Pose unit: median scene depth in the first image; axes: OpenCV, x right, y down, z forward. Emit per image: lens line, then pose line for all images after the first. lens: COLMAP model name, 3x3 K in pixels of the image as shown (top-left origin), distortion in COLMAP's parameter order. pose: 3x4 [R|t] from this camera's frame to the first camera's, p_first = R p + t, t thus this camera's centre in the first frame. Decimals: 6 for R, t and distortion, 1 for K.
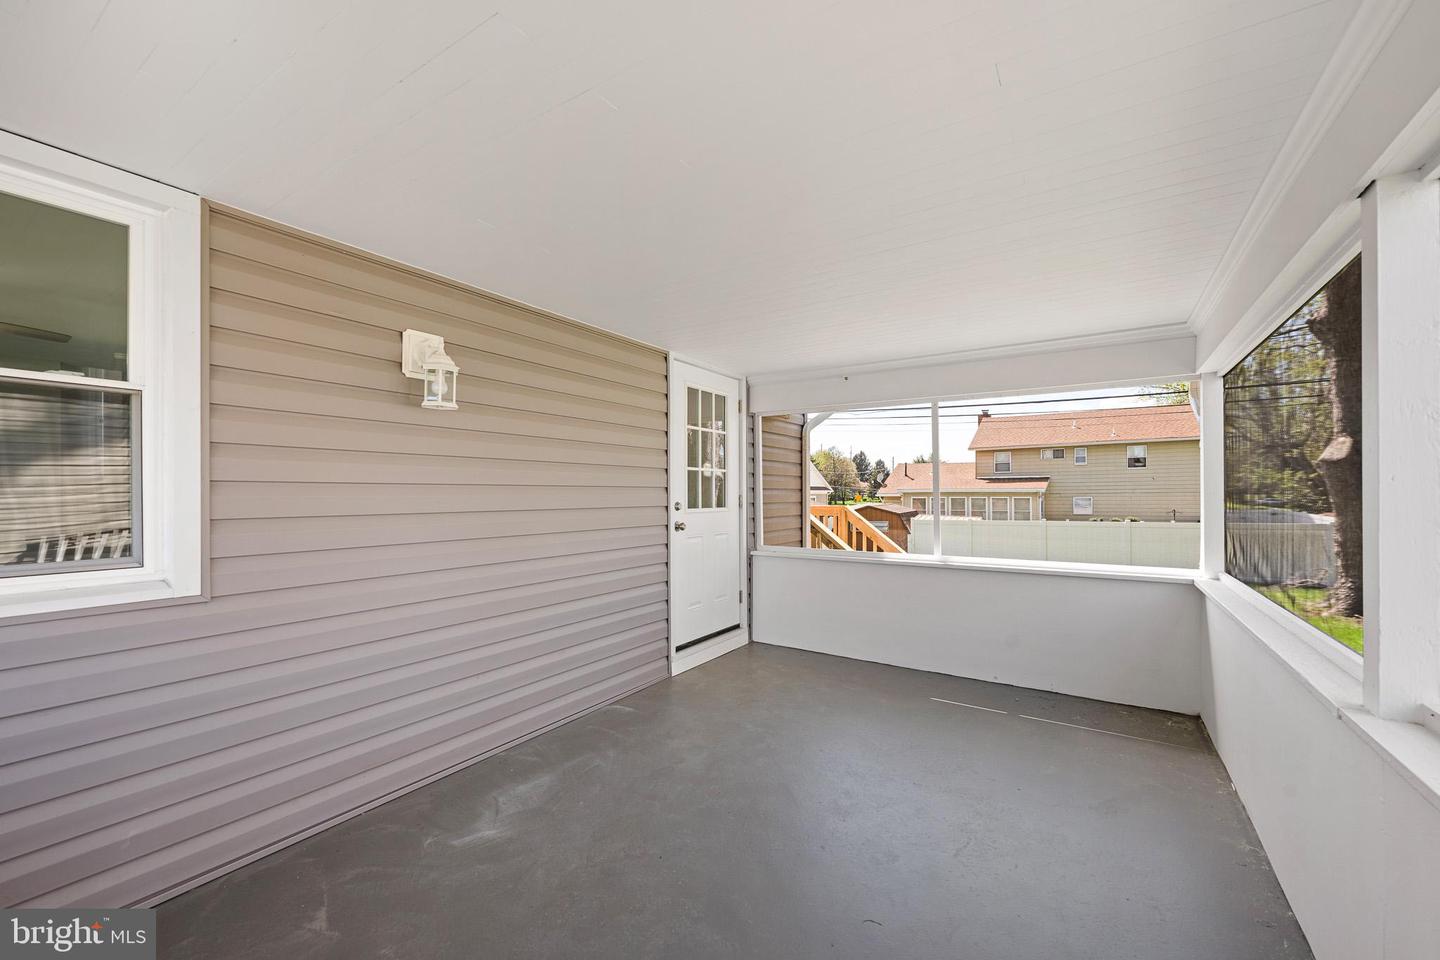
lens RADIAL K [[579.3, 0, 719.2], [0, 579.3, 488.8], [0, 0, 1]] dist [-0.002913, 0.000773]
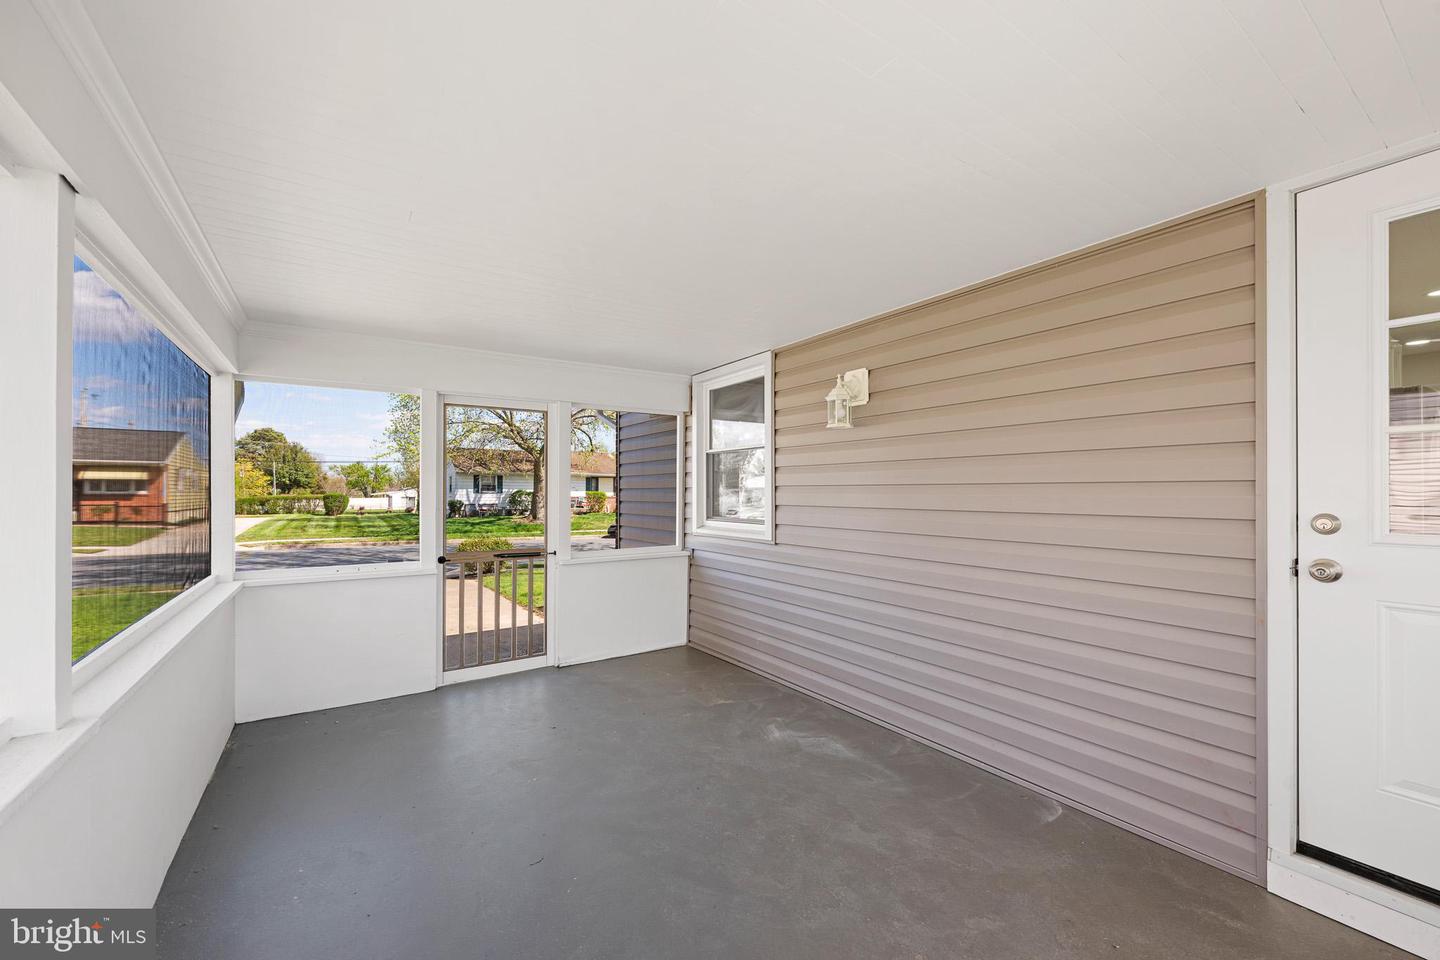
lens RADIAL K [[579.3, 0, 729.6], [0, 579.3, 489.9], [0, 0, 1]] dist [-0.002913, 0.000773]
pose [[-0.390369, -0.004730, -0.920646, 0.751484], [0.005555, 0.999956, -0.007493, 0.009506], [0.920642, -0.008039, -0.390326, 1.155773]]
